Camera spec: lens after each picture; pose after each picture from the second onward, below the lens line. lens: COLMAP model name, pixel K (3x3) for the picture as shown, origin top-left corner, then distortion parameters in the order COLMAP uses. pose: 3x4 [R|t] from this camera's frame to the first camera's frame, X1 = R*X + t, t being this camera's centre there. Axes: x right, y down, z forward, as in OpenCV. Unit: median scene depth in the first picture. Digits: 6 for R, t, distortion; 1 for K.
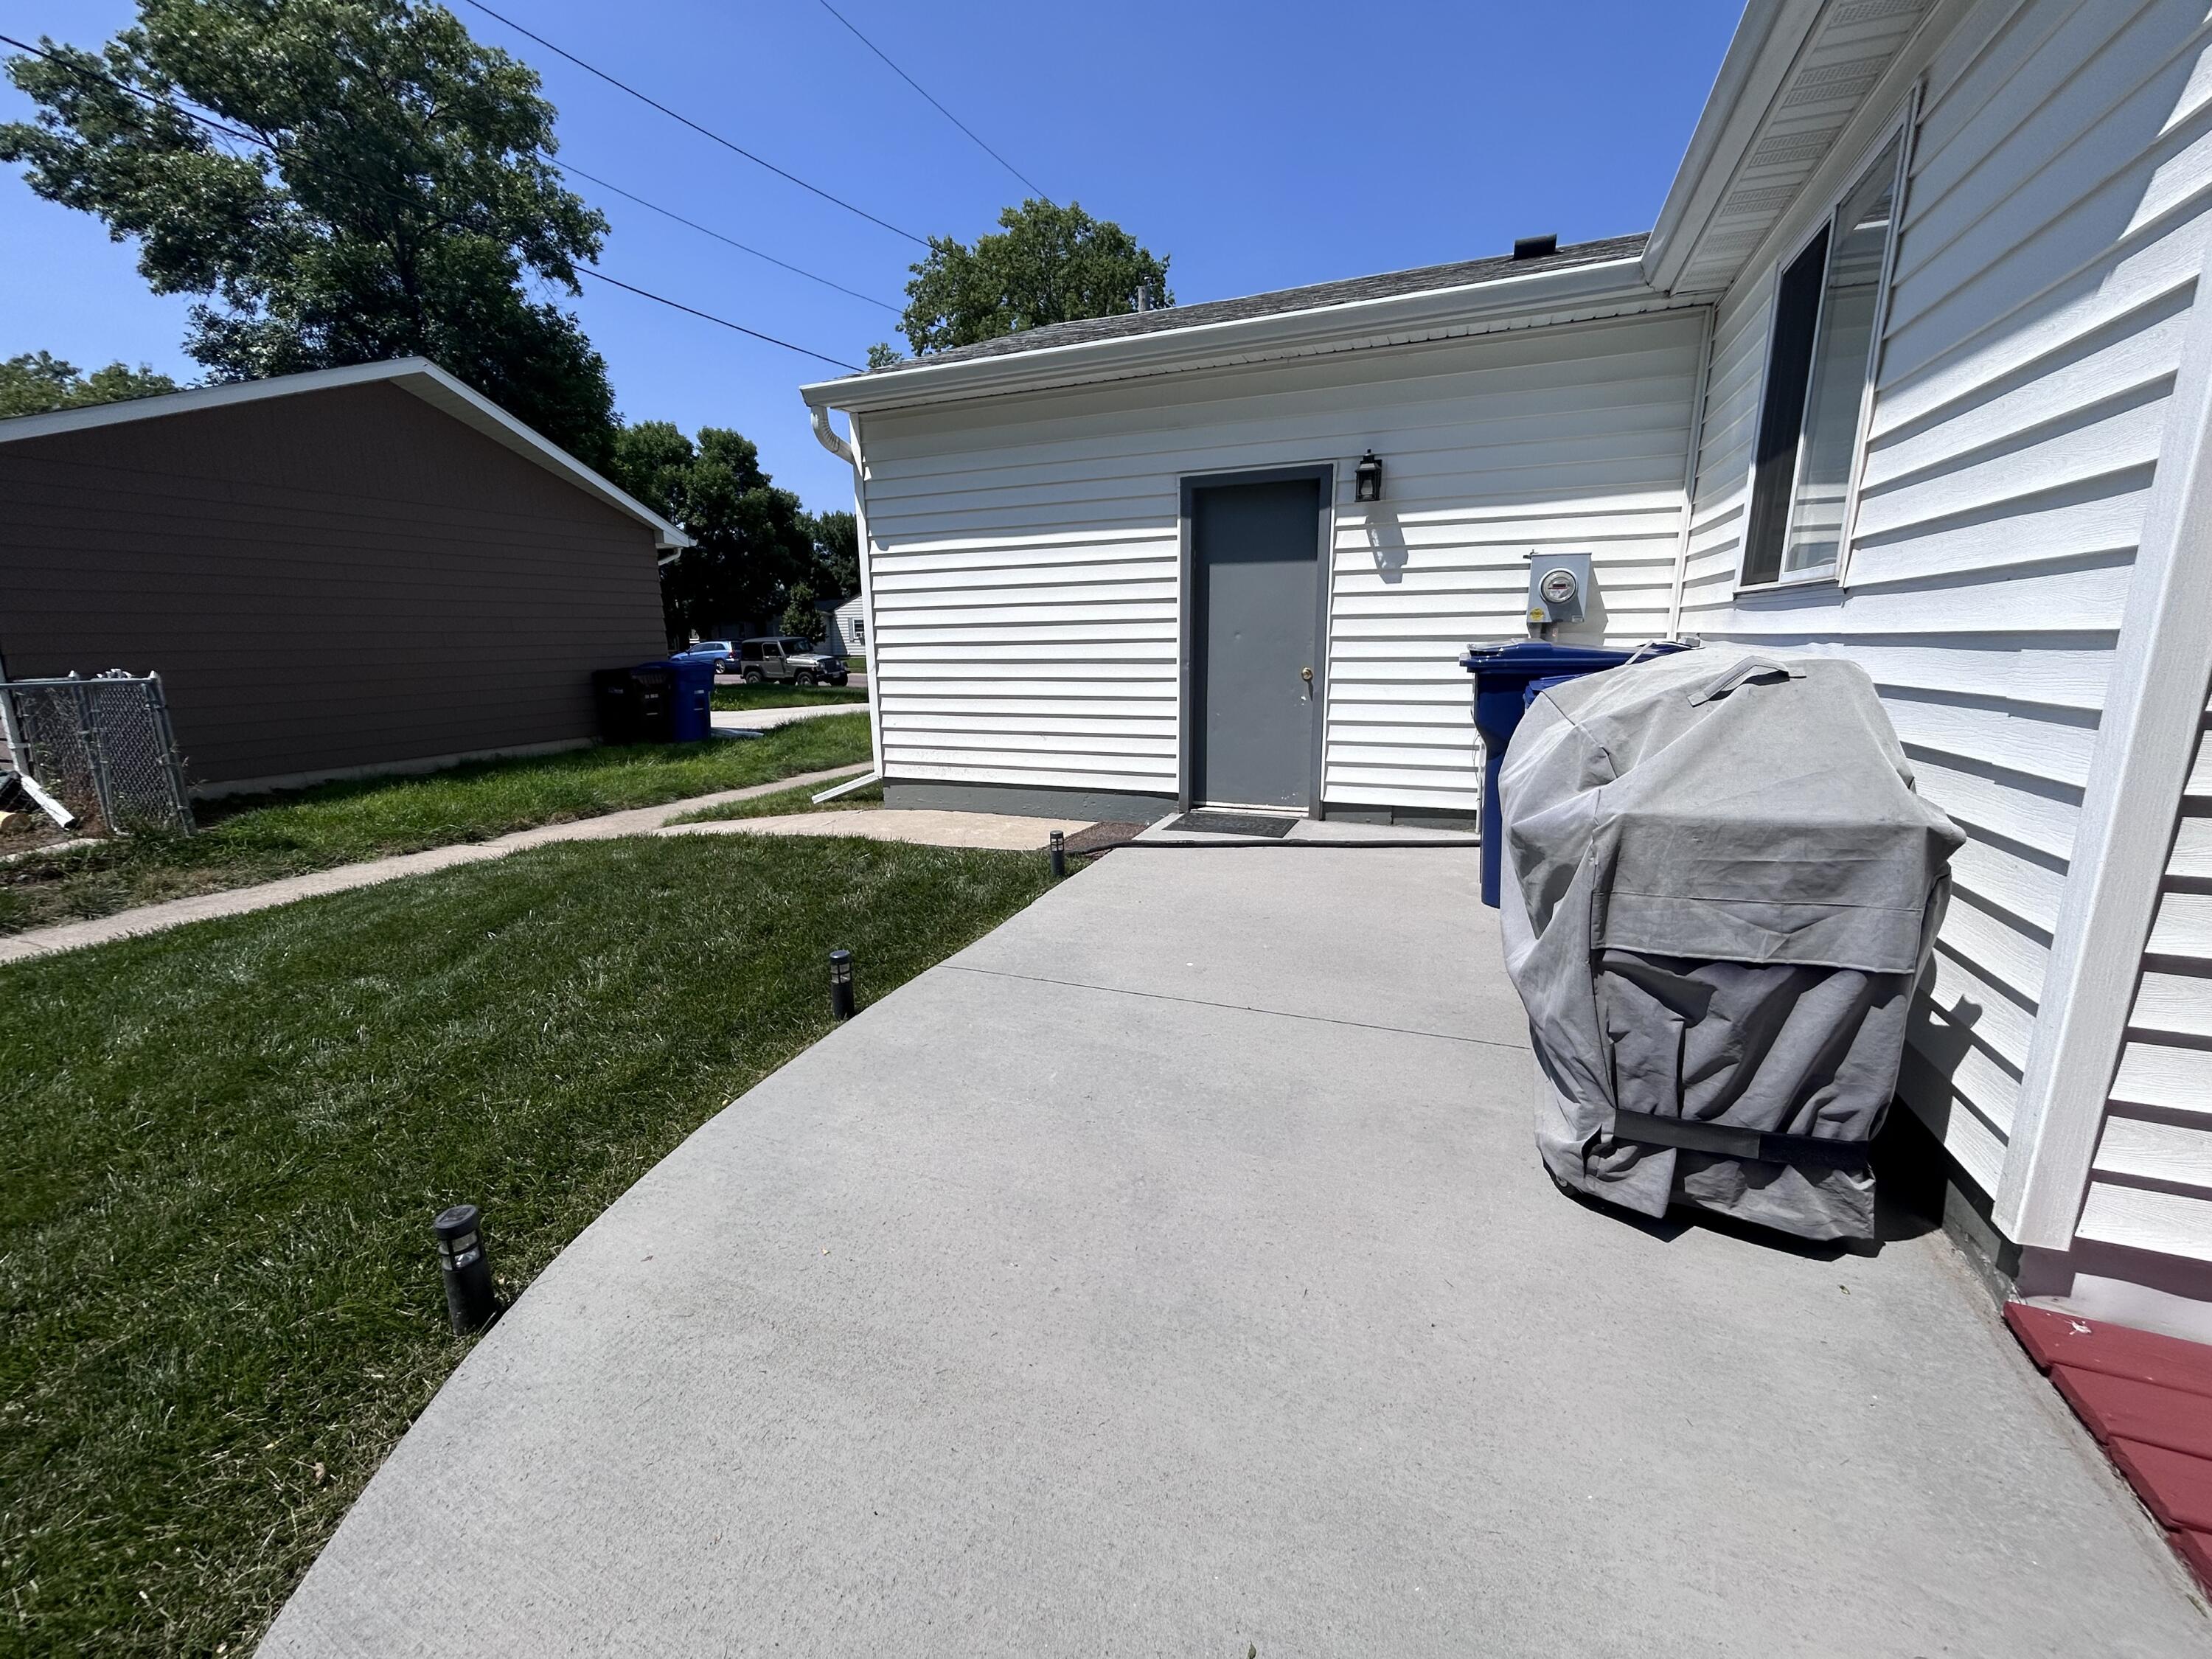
lens RADIAL K [[899.0, 0, 1093.9], [0, 899.0, 833.7], [0, 0, 1]] dist [-0.007149, -0.000013]
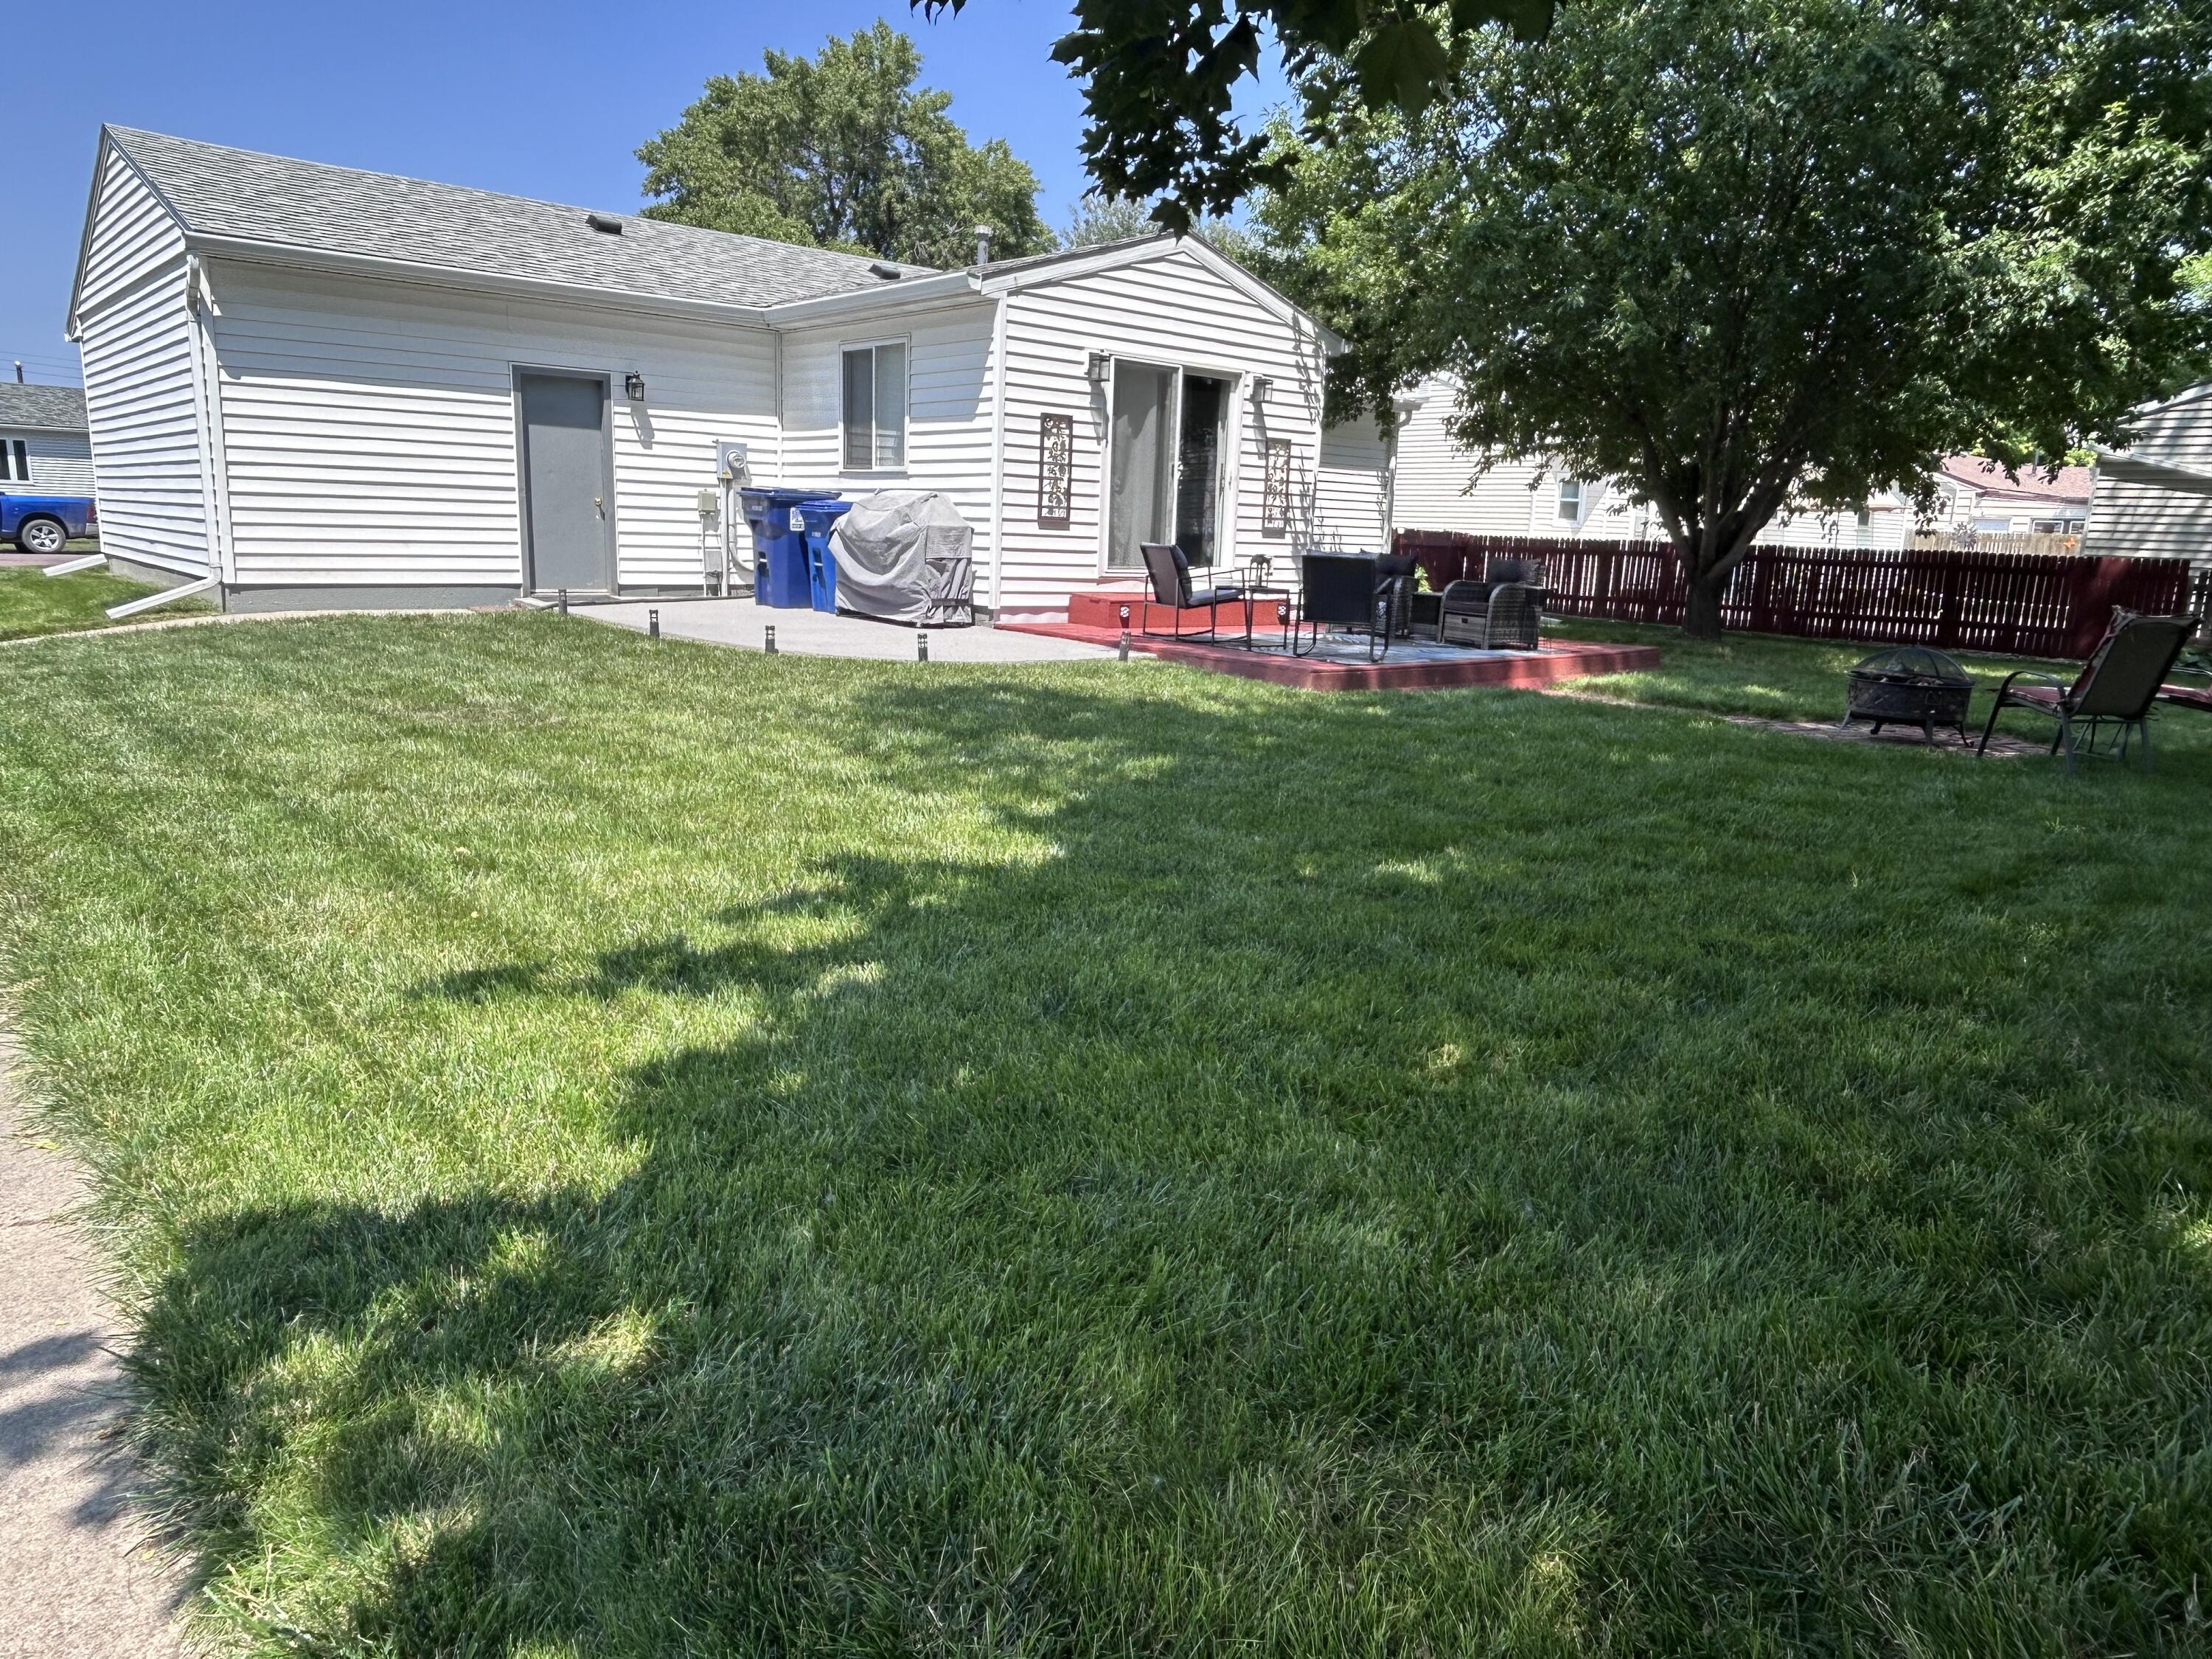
lens RADIAL K [[1421.6, 0, 1105.2], [0, 1421.6, 832.4], [0, 0, 1]] dist [-0.007617, -0.003464]
pose [[0.431996, -0.162001, 0.887206, -1.689110], [0.149916, 0.982948, 0.106487, 0.260986], [-0.889328, 0.087004, 0.448916, -0.858857]]
